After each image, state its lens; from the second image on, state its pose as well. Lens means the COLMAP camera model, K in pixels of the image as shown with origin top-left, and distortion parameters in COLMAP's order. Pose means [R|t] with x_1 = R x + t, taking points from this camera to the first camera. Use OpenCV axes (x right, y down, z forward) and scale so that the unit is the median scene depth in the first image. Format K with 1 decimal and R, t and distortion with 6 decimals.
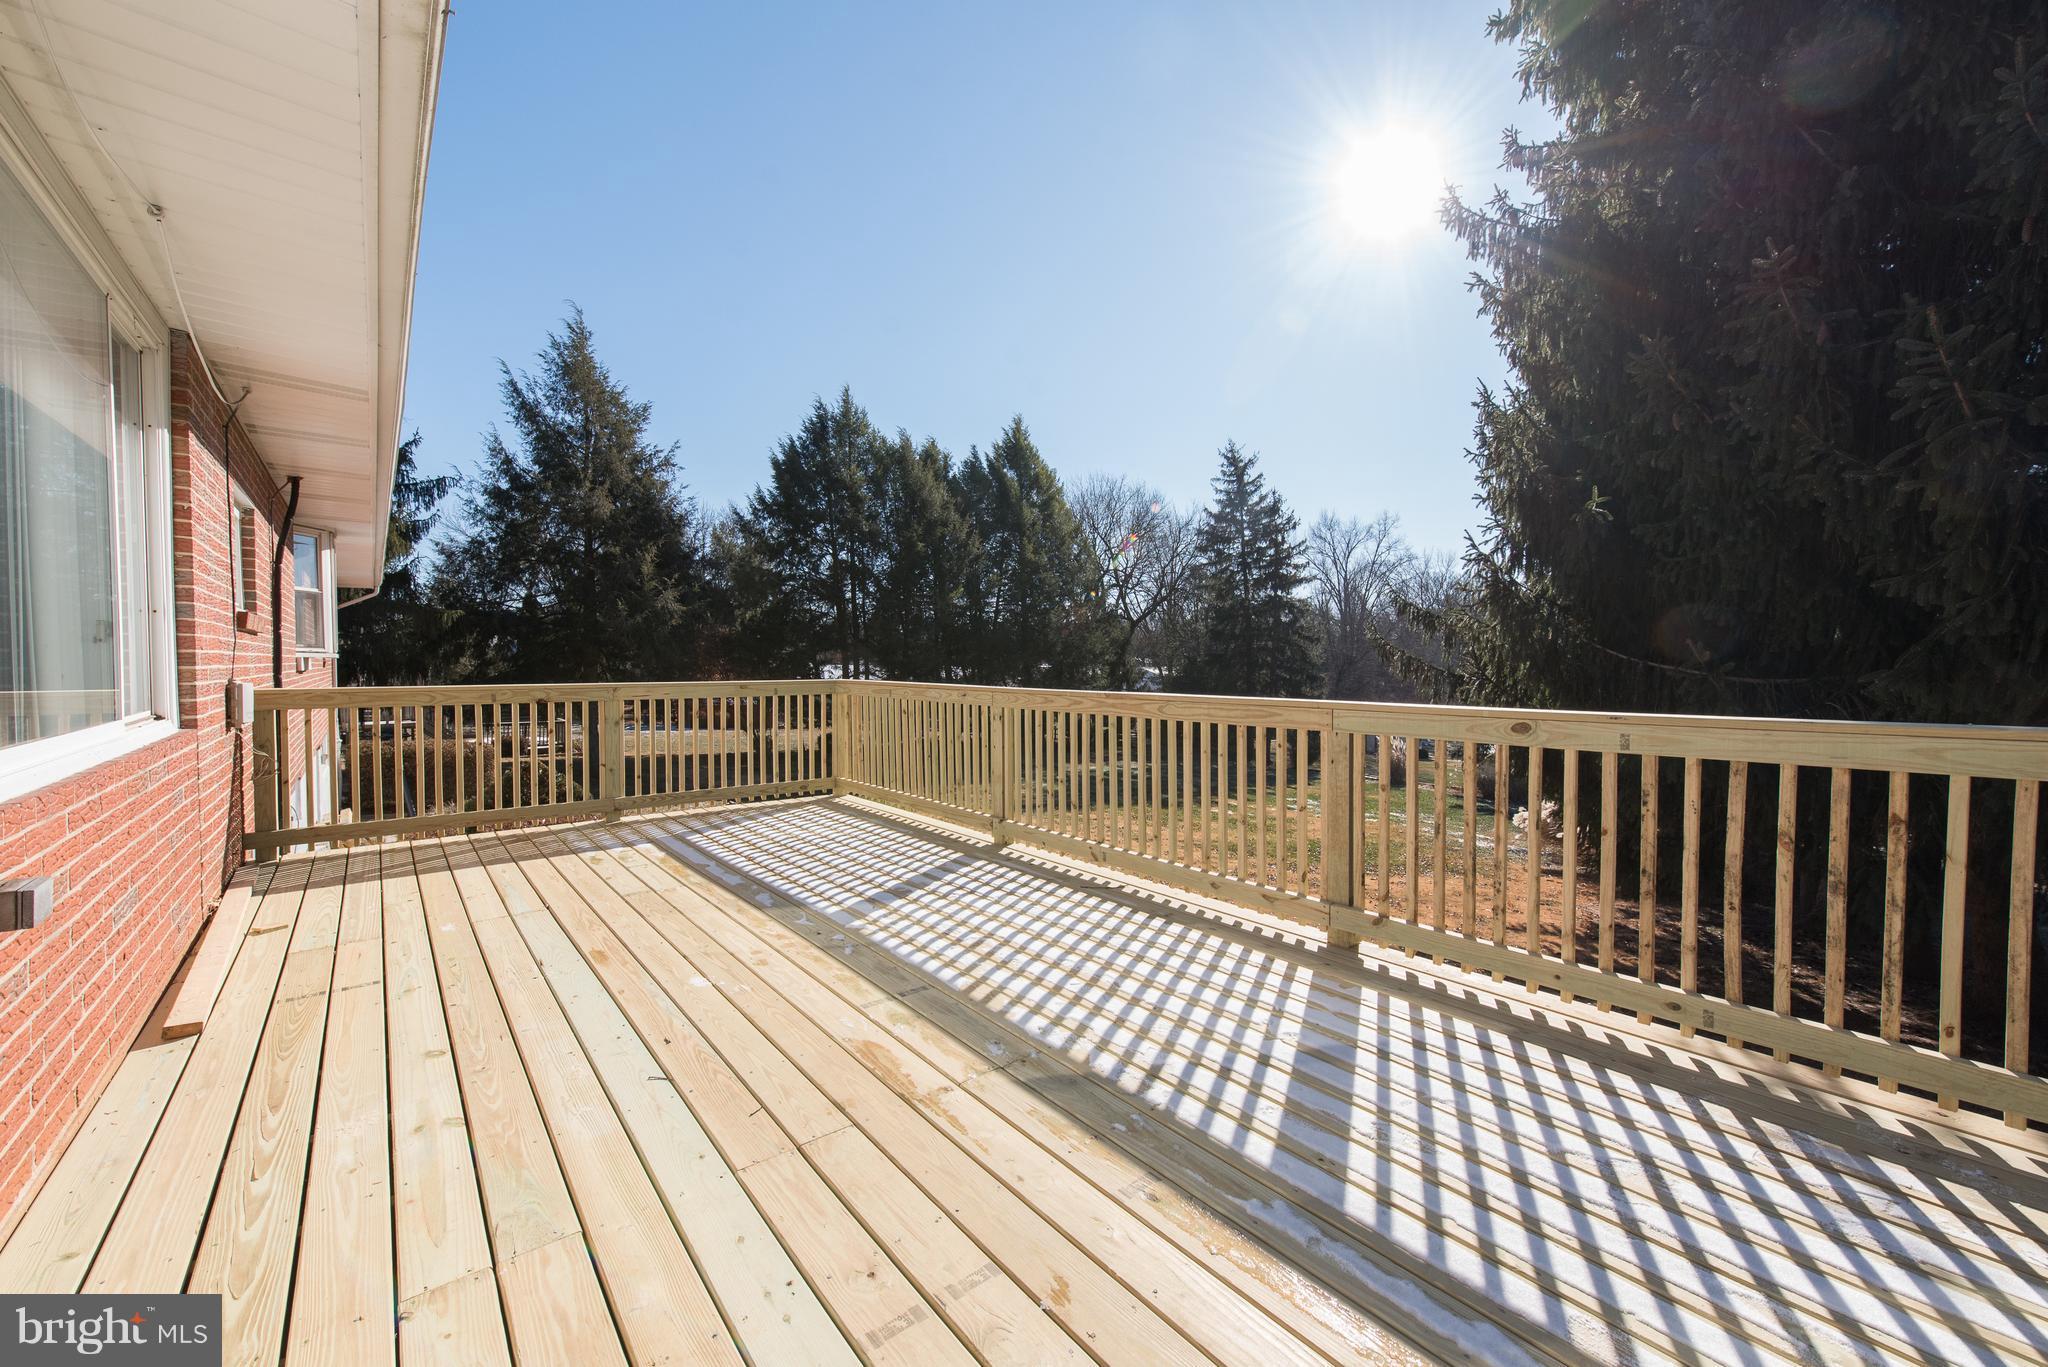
lens RADIAL K [[800.8, 0, 1026.9], [0, 800.8, 680.3], [0, 0, 1]] dist [-0.001055, -0.000348]
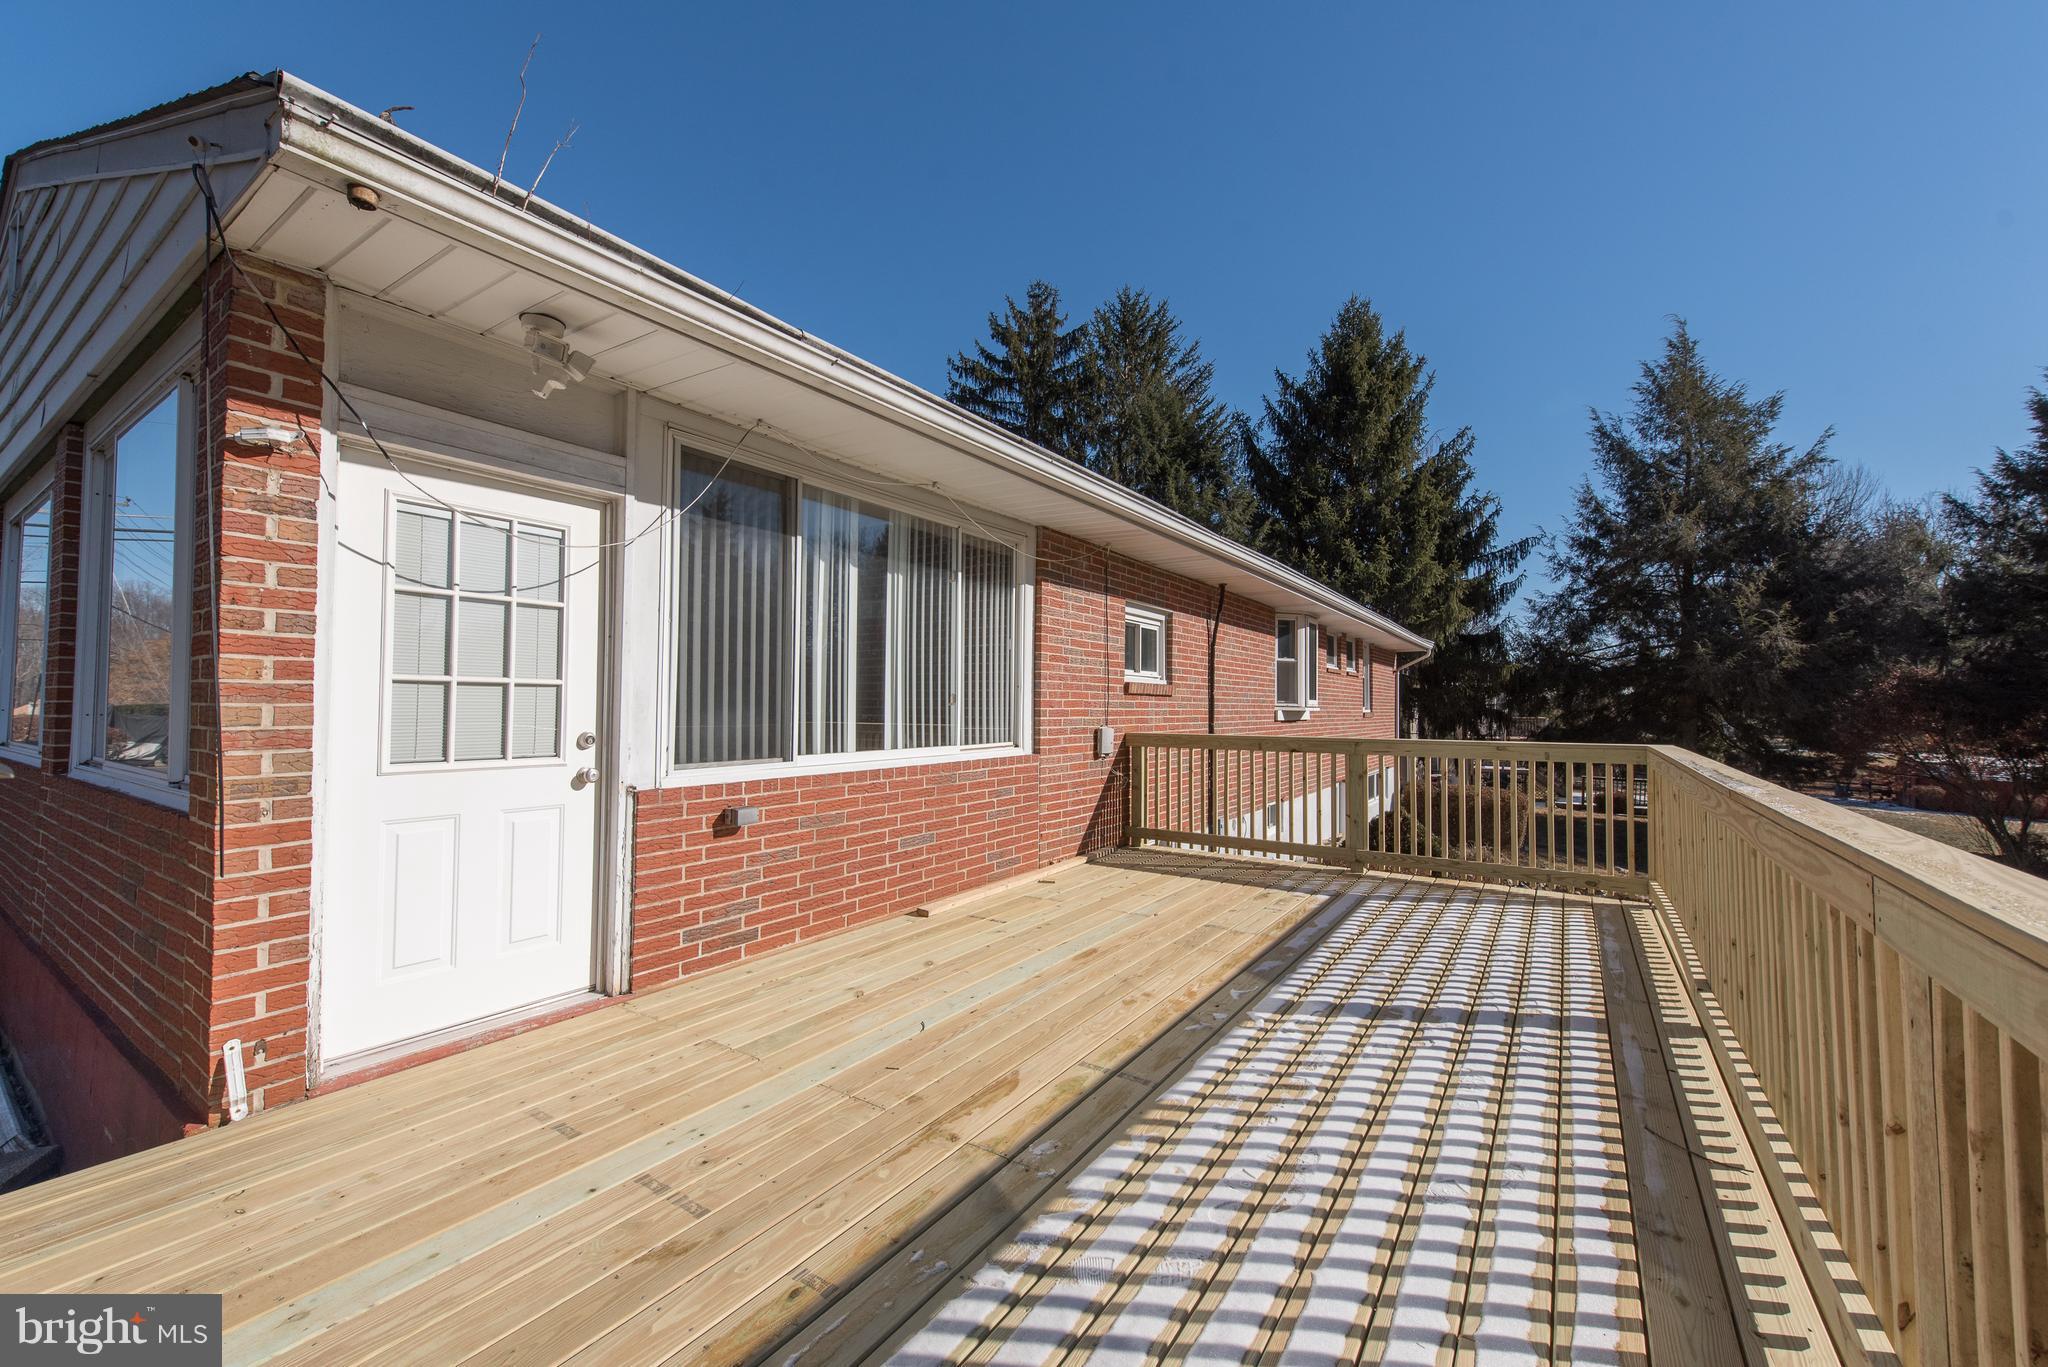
lens RADIAL K [[800.8, 0, 1027.9], [0, 800.8, 677.6], [0, 0, 1]] dist [-0.001055, -0.000348]
pose [[0.289841, -0.034353, -0.956458, 0.089179], [-0.029706, 0.998551, -0.044867, -0.003792], [0.956614, 0.041417, 0.288400, 0.073160]]
